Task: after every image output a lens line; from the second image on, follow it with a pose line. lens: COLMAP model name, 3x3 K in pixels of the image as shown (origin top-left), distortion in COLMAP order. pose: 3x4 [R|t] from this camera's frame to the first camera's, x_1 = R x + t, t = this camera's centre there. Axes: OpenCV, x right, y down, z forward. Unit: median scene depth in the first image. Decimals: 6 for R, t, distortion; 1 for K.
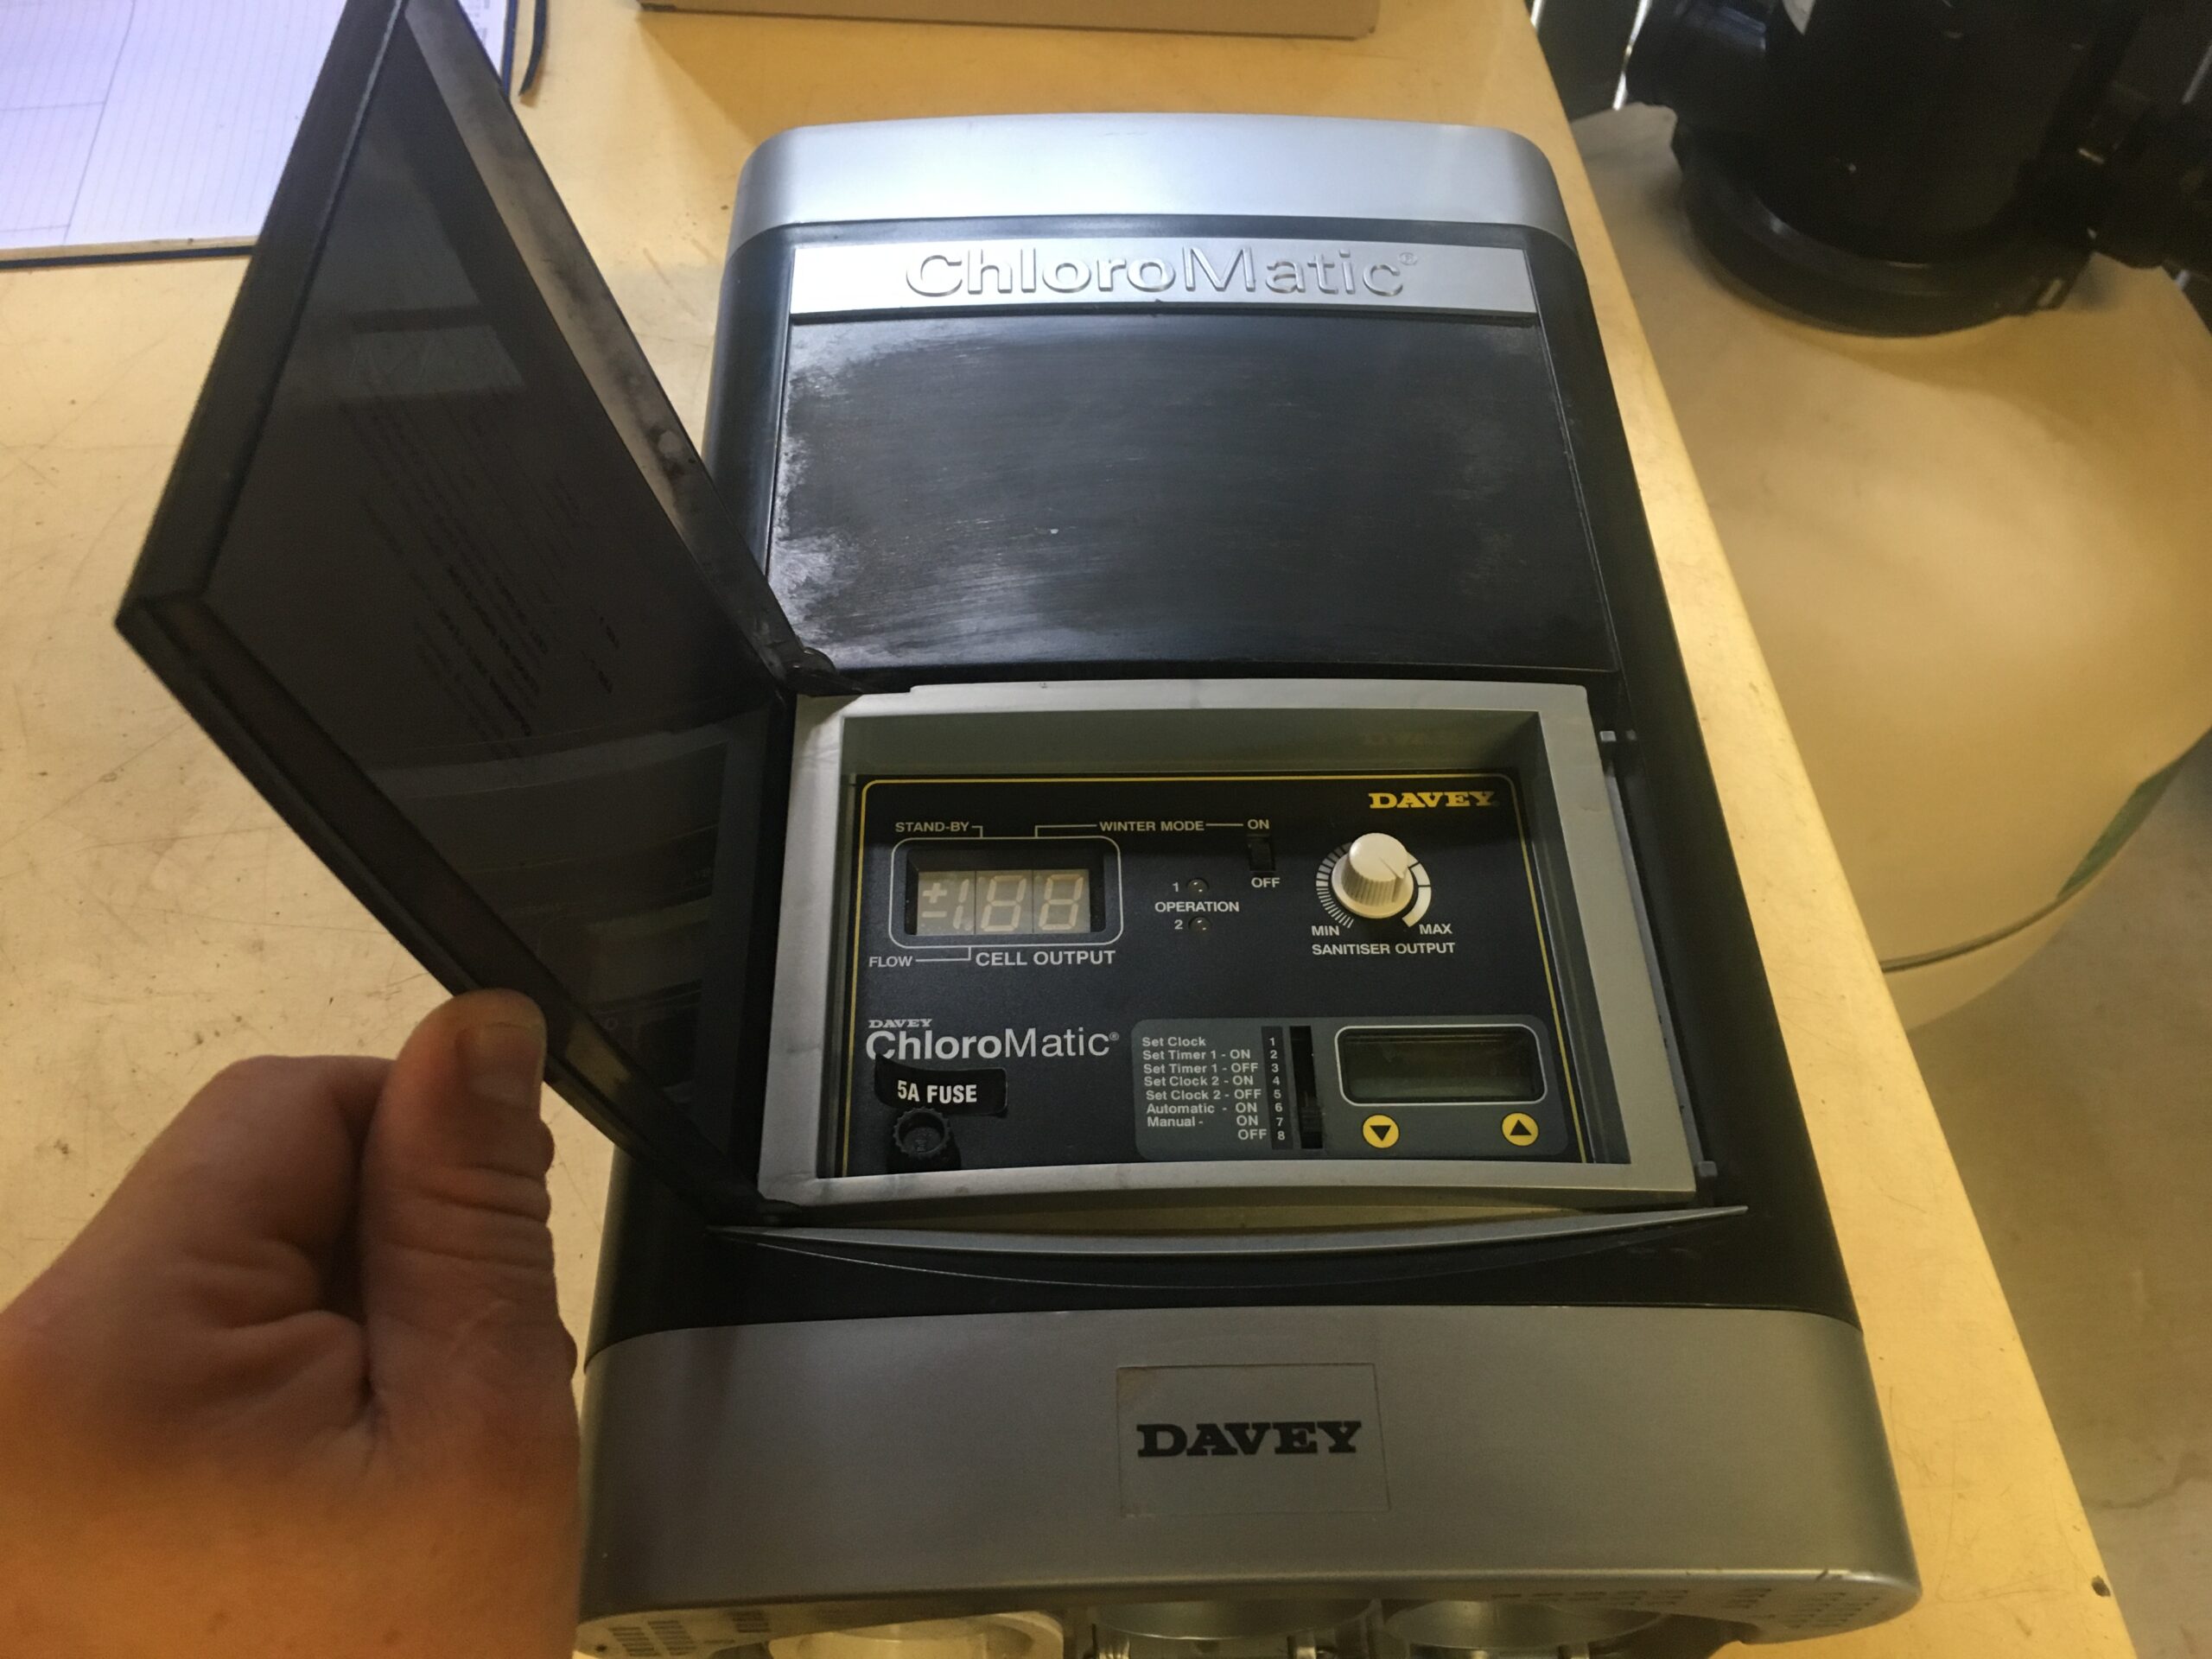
lens RADIAL K [[1890.9, 0, 1116.4], [0, 1890.9, 755.2], [0, 0, 1]] dist [0.094839, -0.148812]
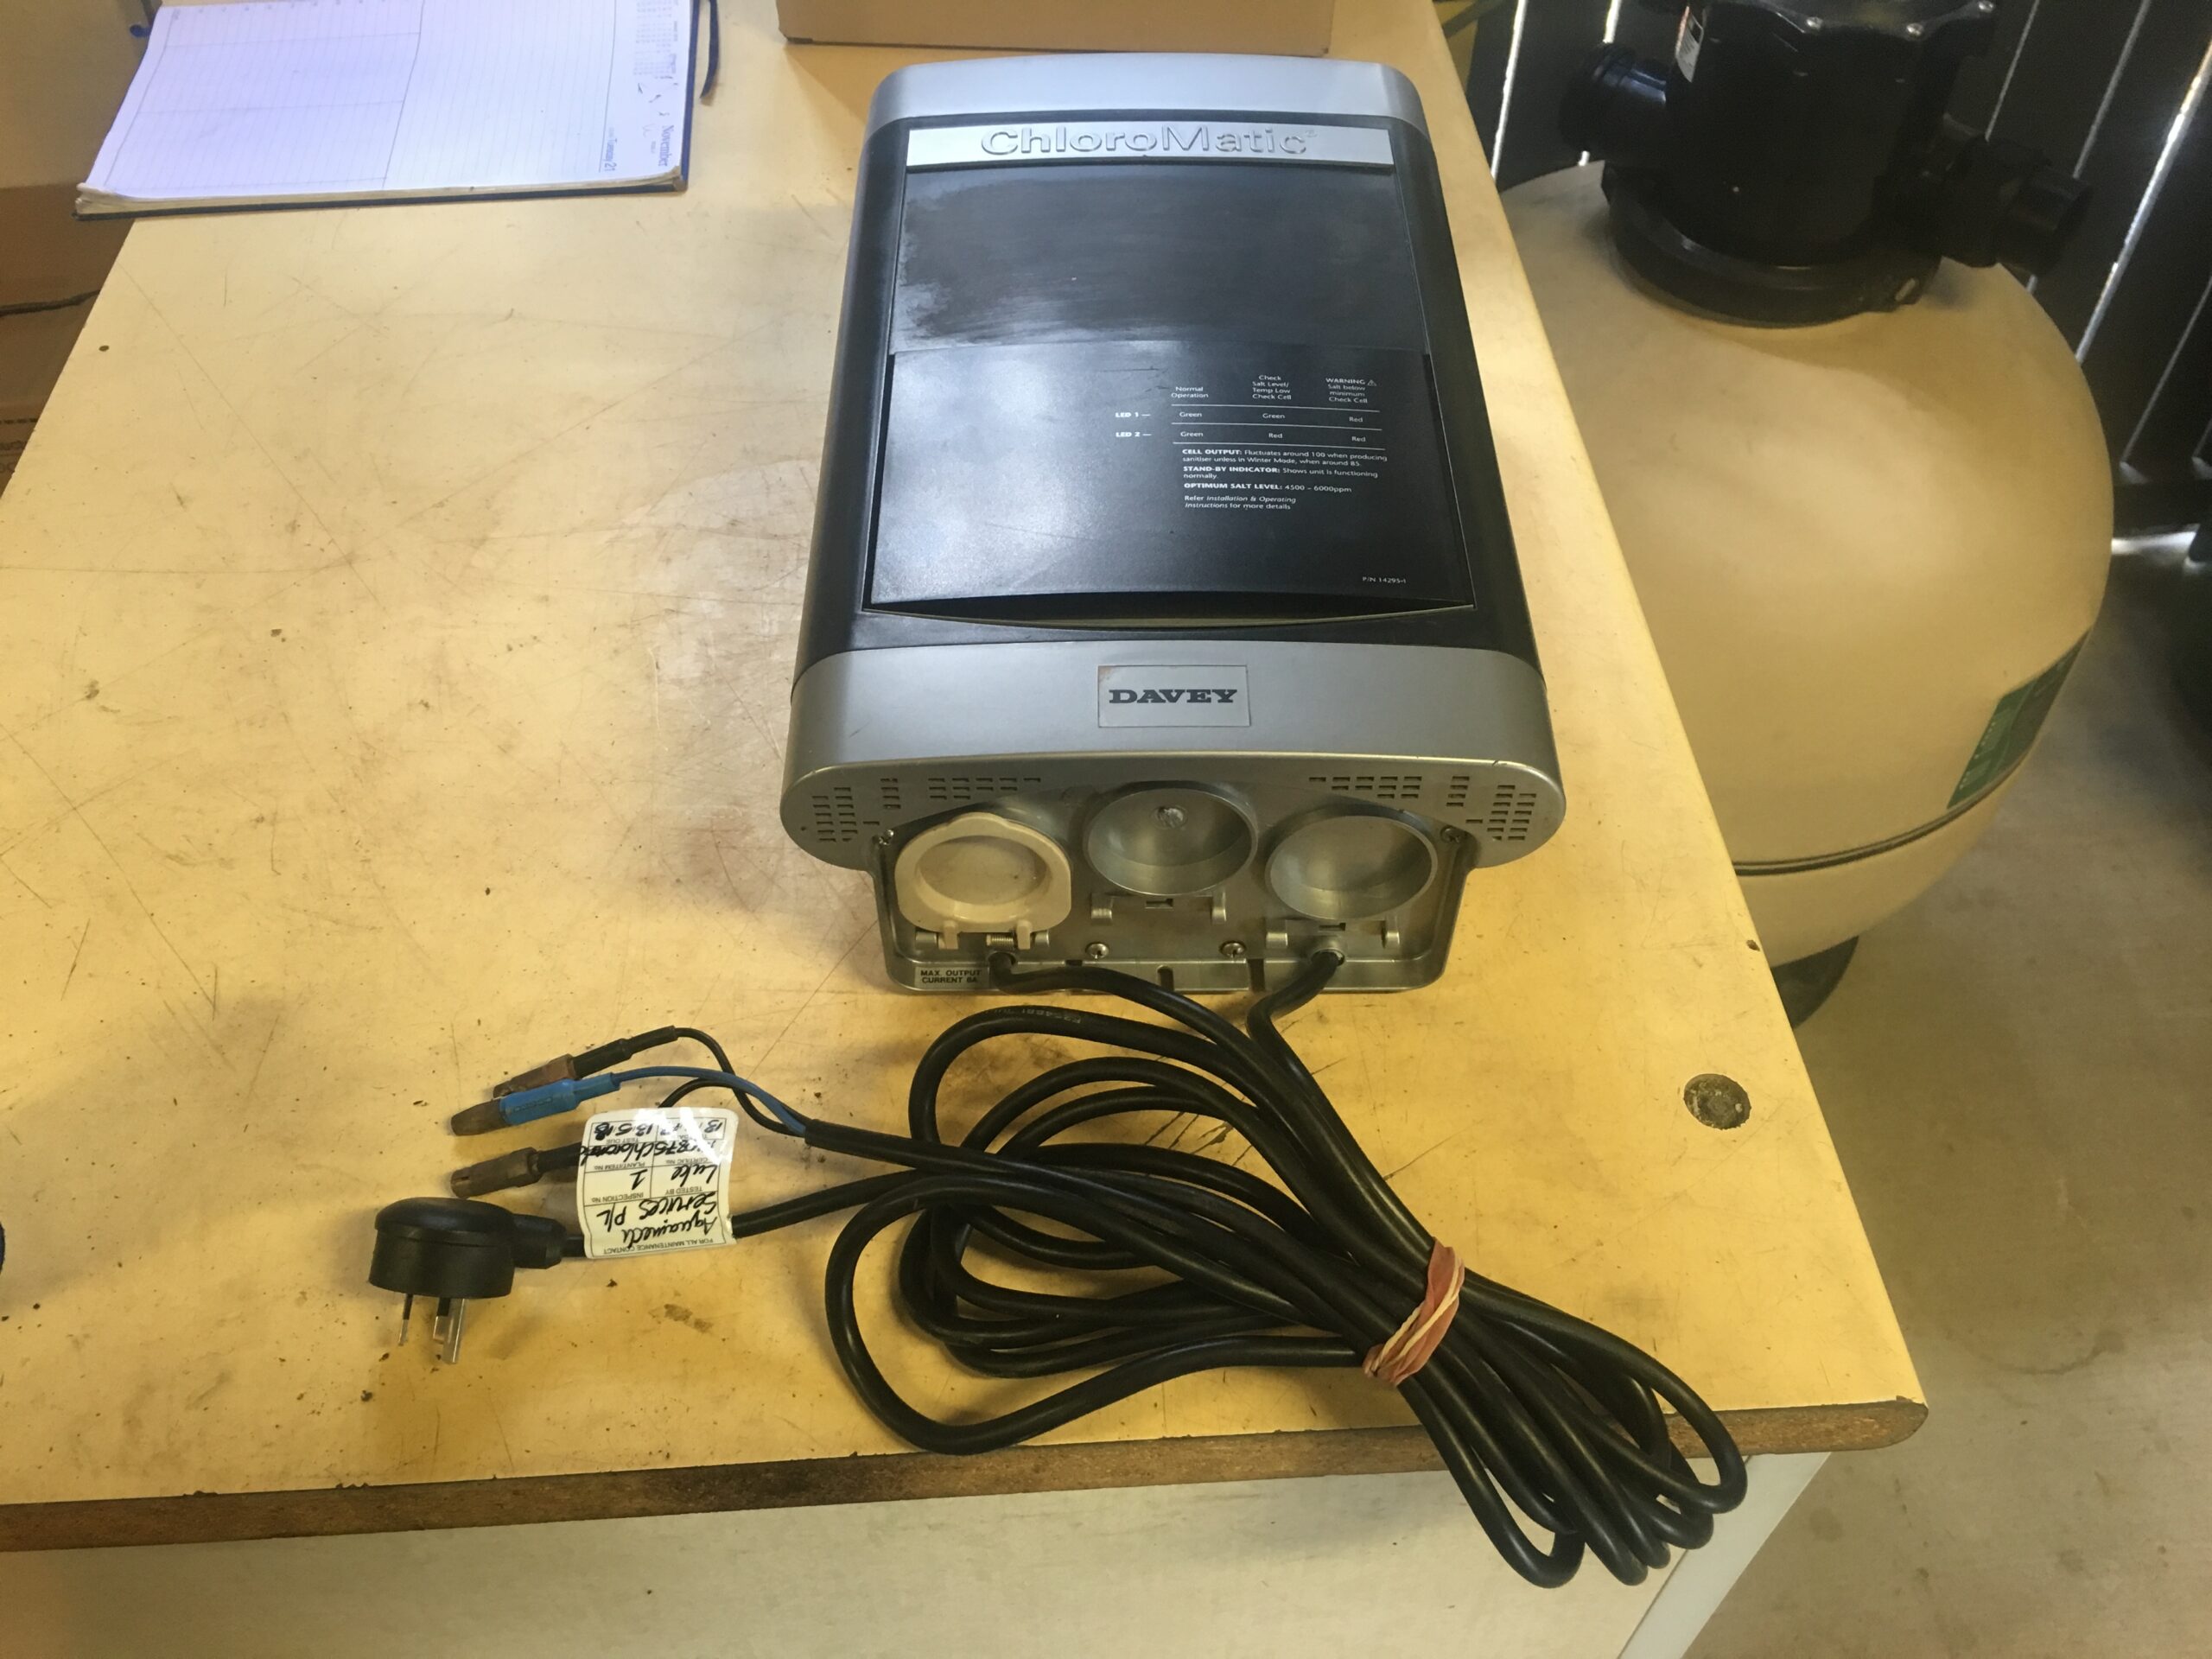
lens RADIAL K [[1890.9, 0, 1116.4], [0, 1890.9, 755.2], [0, 0, 1]] dist [0.094839, -0.148812]
pose [[0.999472, 0.001530, -0.032446, 0.047188], [-0.004279, 0.996386, -0.084829, 0.356295], [0.032199, 0.084923, 0.995867, -0.469404]]
